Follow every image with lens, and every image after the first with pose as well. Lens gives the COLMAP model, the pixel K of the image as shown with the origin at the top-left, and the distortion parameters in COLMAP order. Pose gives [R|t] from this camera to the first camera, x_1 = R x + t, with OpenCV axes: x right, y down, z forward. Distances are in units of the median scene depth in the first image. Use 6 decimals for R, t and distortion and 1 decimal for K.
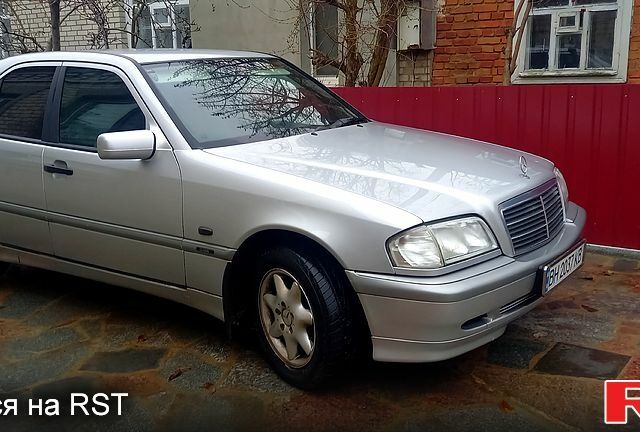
lens RADIAL K [[681.1, 0, 321.2], [0, 681.1, 232.4], [0, 0, 1]] dist [0.061456, -0.052291]
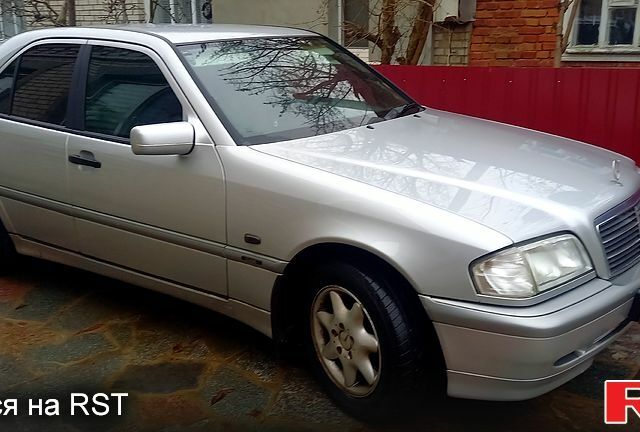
lens RADIAL K [[681.1, 0, 321.2], [0, 681.1, 232.4], [0, 0, 1]] dist [0.061456, -0.052291]
pose [[0.999807, 0.015513, -0.012089, -0.066060], [-0.014898, 0.998667, 0.049429, -0.053553], [0.012839, -0.049239, 0.998704, 0.105995]]
